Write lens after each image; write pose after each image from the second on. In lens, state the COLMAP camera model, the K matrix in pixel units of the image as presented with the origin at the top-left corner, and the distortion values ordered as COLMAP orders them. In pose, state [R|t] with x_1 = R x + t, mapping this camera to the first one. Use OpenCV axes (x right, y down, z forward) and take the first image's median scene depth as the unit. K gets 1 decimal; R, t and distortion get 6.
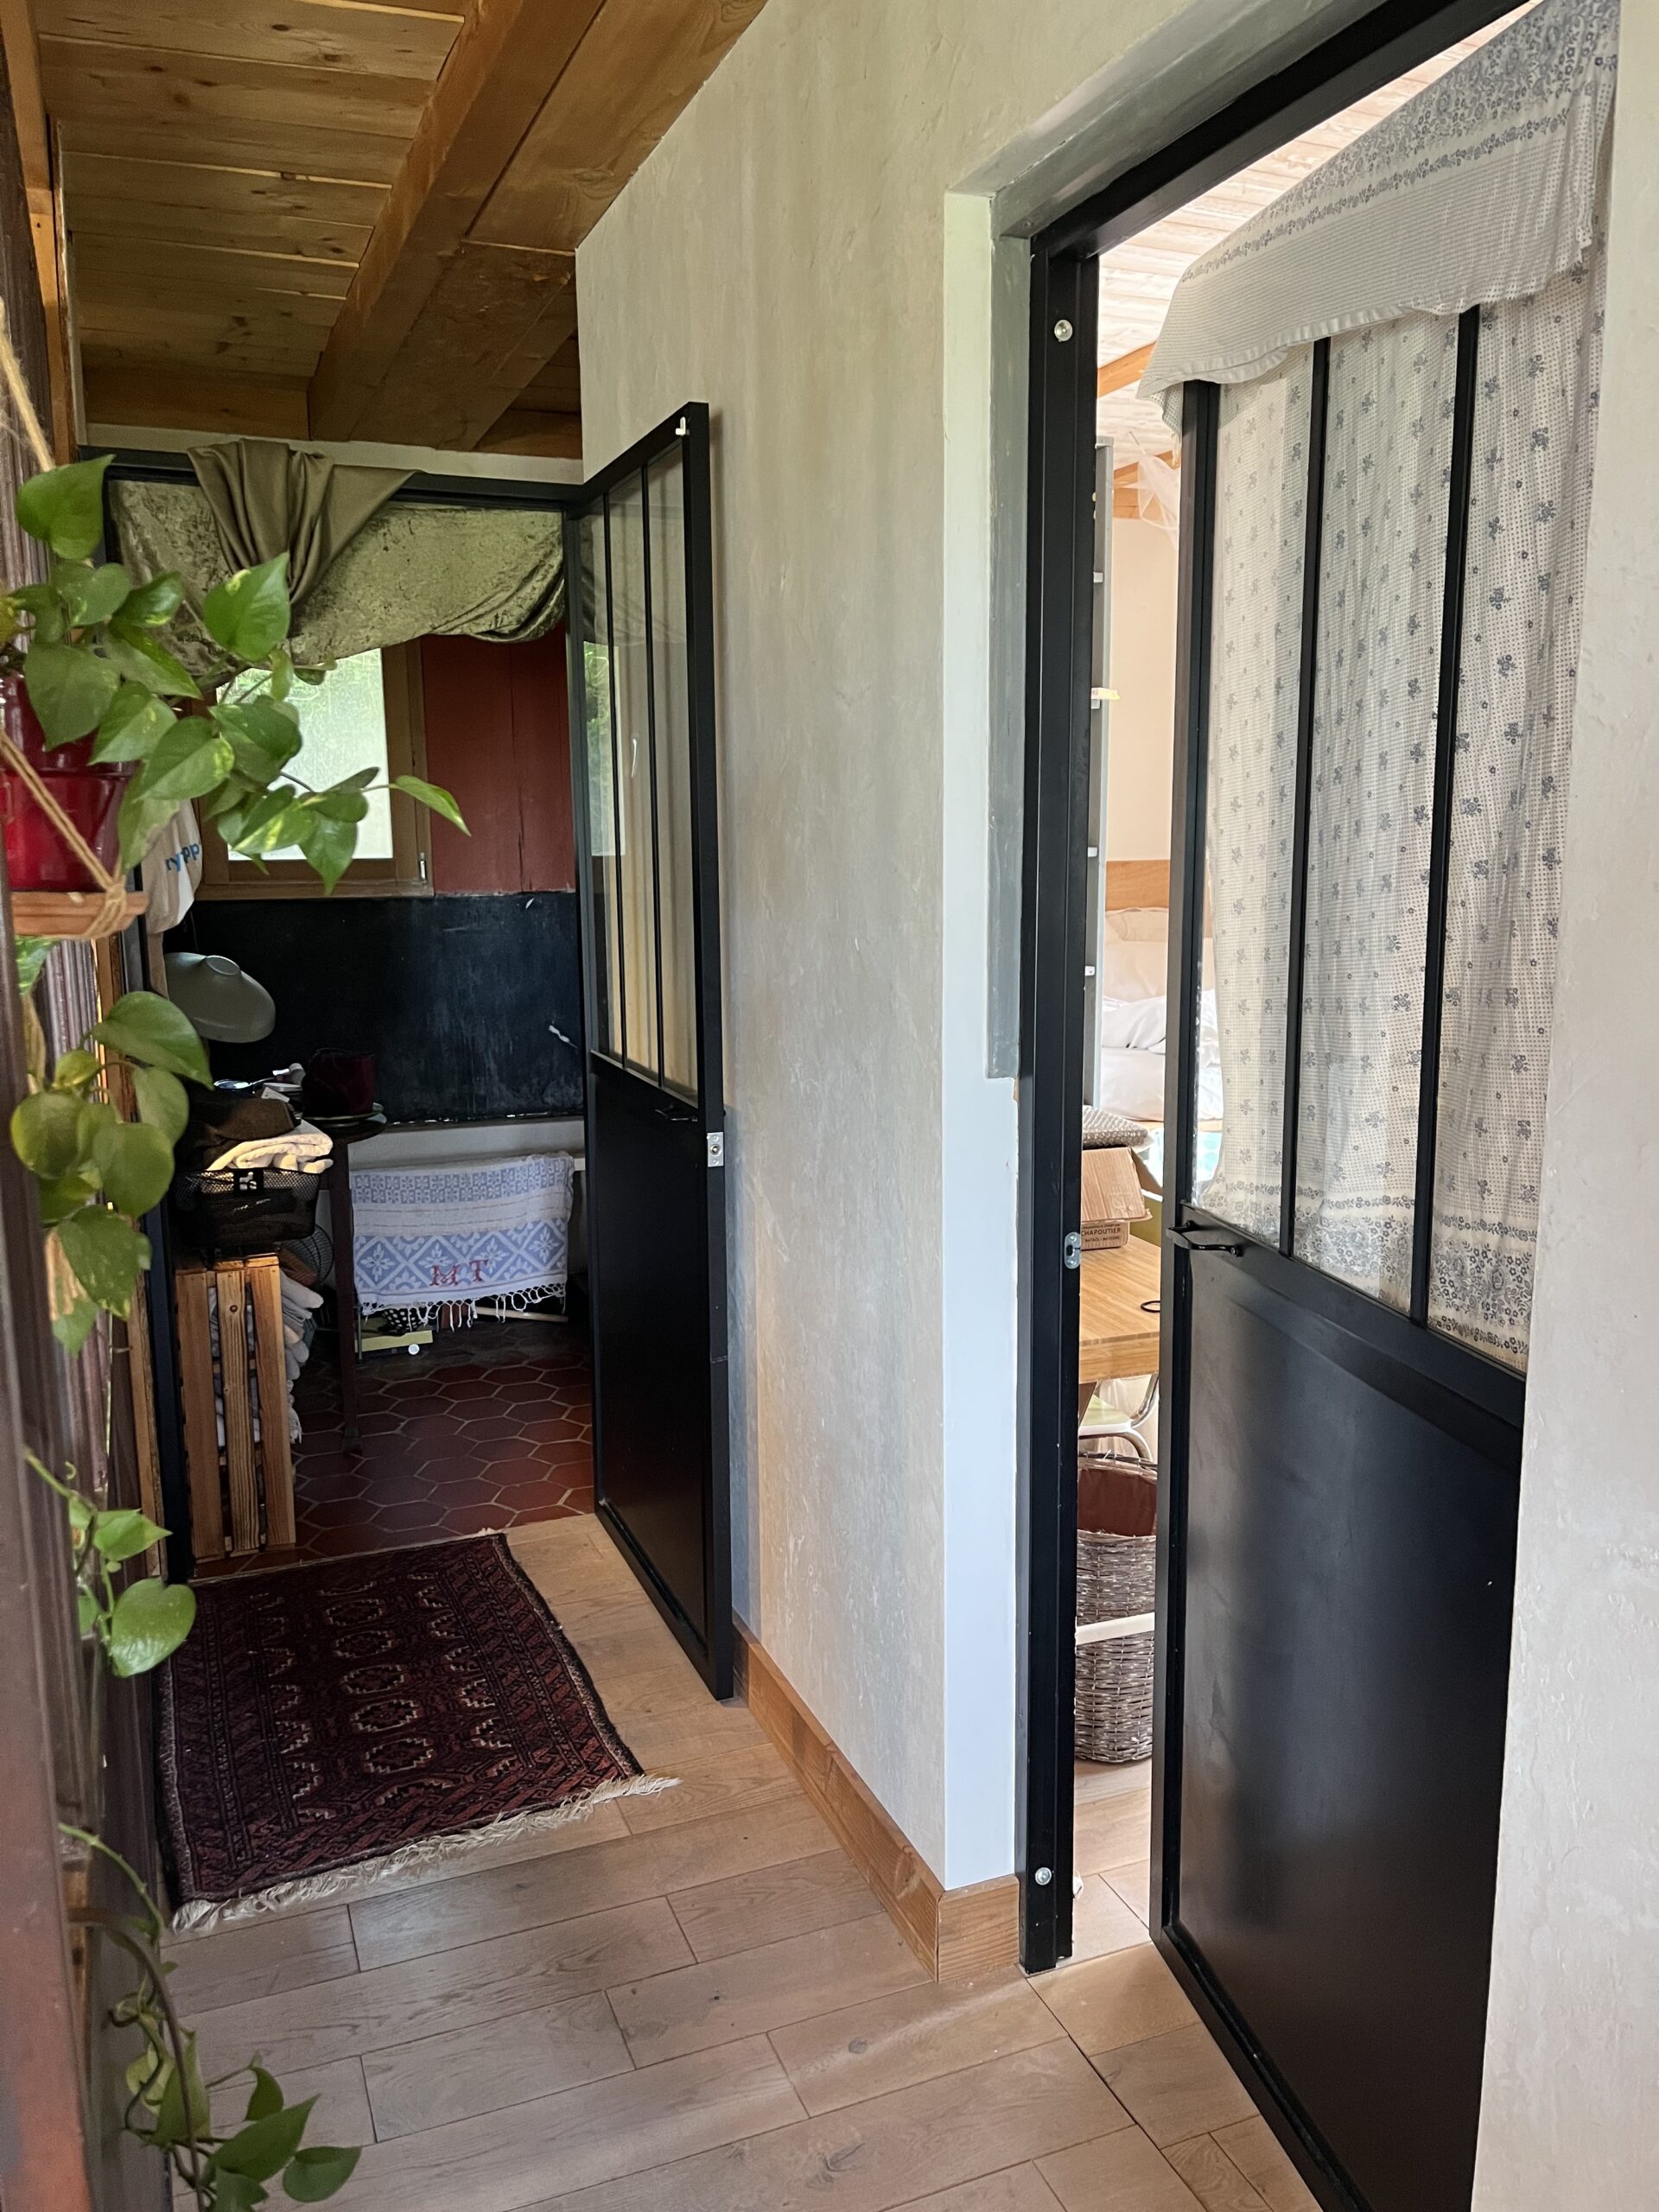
lens RADIAL K [[1704.4, 0, 826.4], [0, 1704.4, 1111.0], [0, 0, 1]] dist [0.042694, -0.009787]
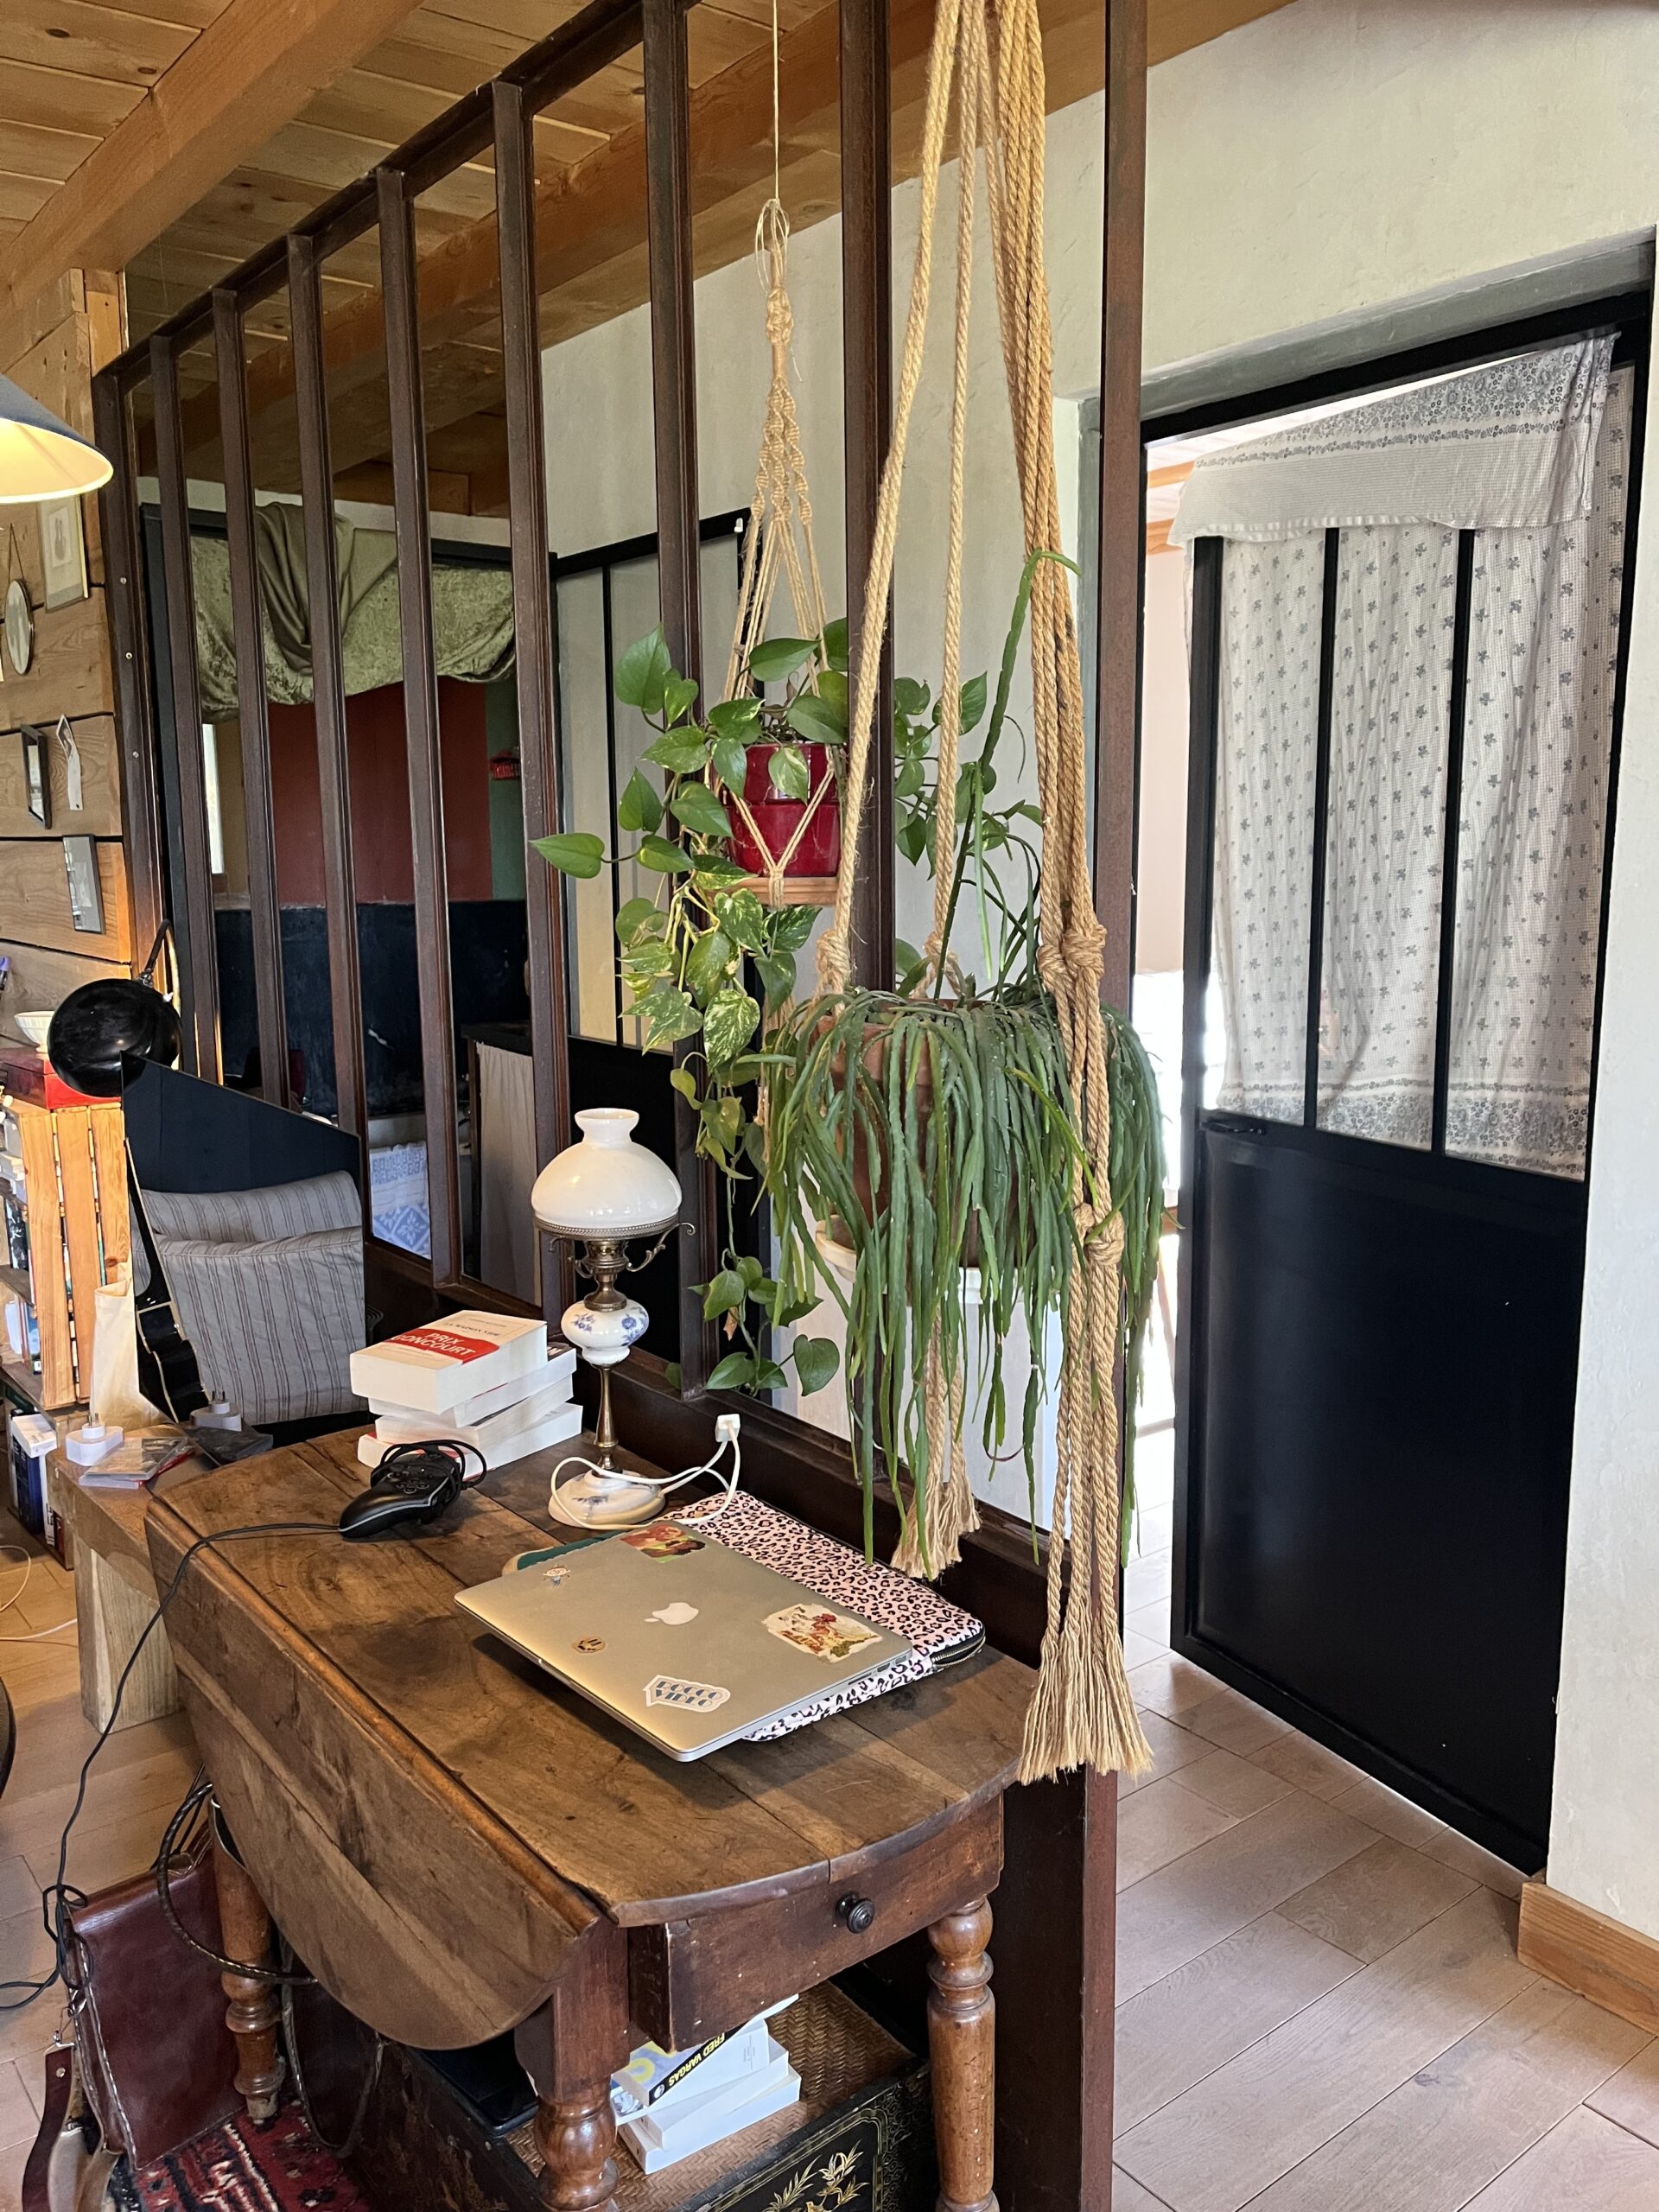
lens RADIAL K [[1704.4, 0, 831.1], [0, 1704.4, 1099.0], [0, 0, 1]] dist [0.042694, -0.009787]
pose [[0.959221, -0.040919, 0.279679, -0.611351], [0.046309, 0.998847, -0.012689, 0.066497], [-0.278837, 0.025123, 0.960010, -0.346531]]
